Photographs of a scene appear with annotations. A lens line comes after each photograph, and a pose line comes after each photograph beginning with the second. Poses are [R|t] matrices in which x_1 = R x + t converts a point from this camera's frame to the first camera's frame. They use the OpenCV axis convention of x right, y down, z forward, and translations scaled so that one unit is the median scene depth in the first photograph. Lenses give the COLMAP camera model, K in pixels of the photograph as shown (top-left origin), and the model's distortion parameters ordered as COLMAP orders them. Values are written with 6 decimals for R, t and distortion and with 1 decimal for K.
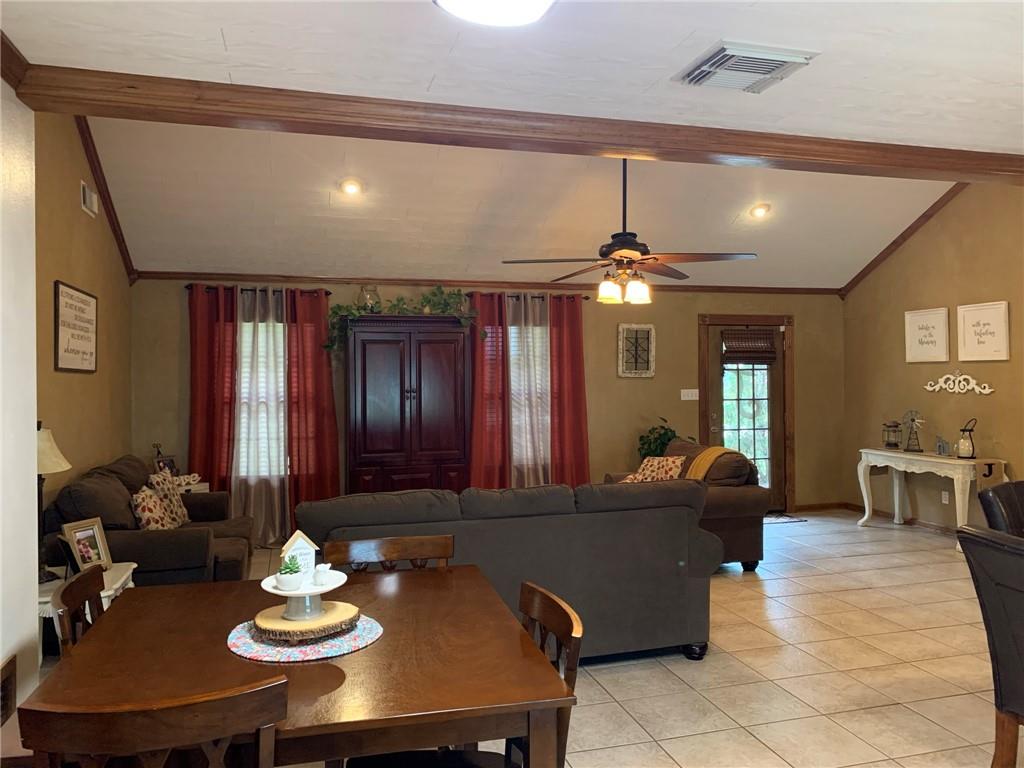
lens RADIAL K [[768.4, 0, 512.0], [0, 768.4, 384.0], [0, 0, 1]] dist [0.096208, -0.185204]
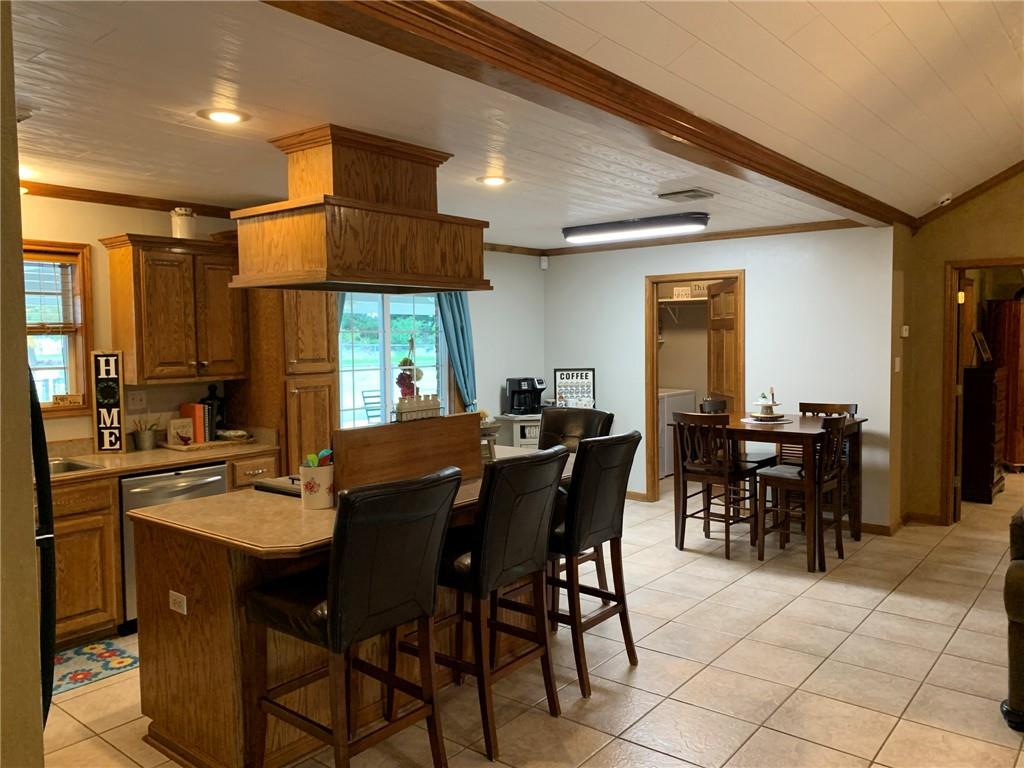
lens RADIAL K [[768.4, 0, 512.0], [0, 768.4, 384.0], [0, 0, 1]] dist [0.096208, -0.185204]
pose [[-0.814041, 0.056071, -0.578095, 1.258519], [0.017966, 0.997284, 0.071430, -0.036579], [0.580530, 0.047760, -0.812837, 1.590382]]
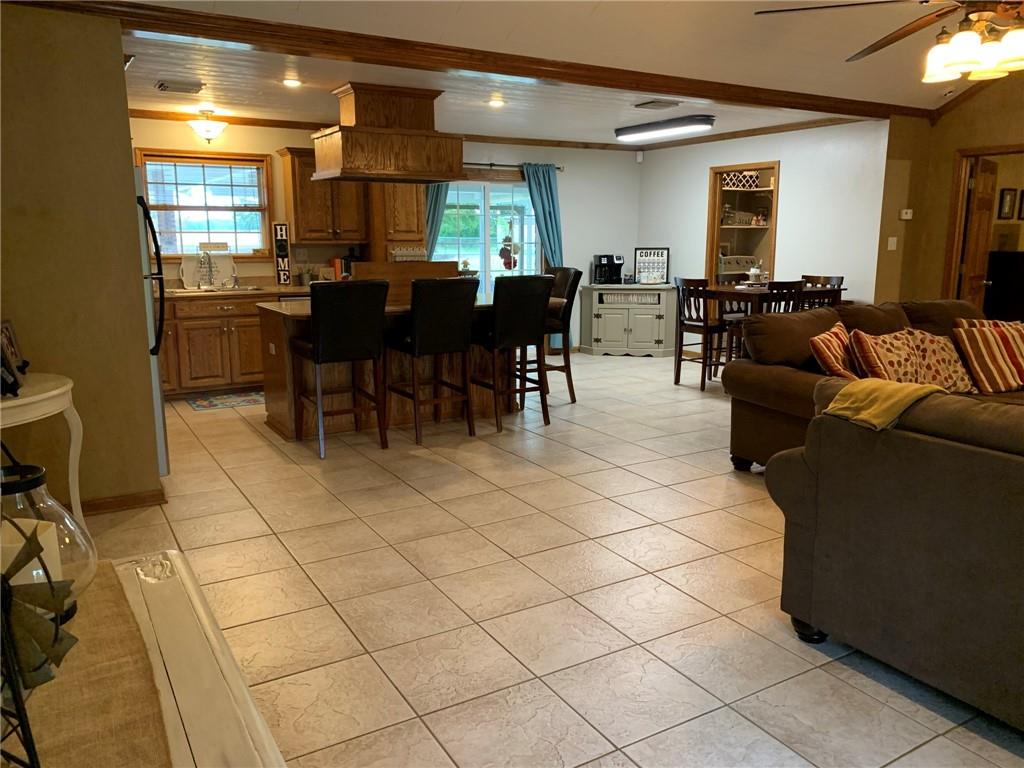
lens RADIAL K [[768.4, 0, 512.0], [0, 768.4, 384.0], [0, 0, 1]] dist [0.096208, -0.185204]
pose [[-0.964069, 0.061180, -0.258511, 1.019256], [0.009896, 0.980714, 0.195196, 0.015705], [0.265468, 0.185624, -0.946082, 2.386996]]
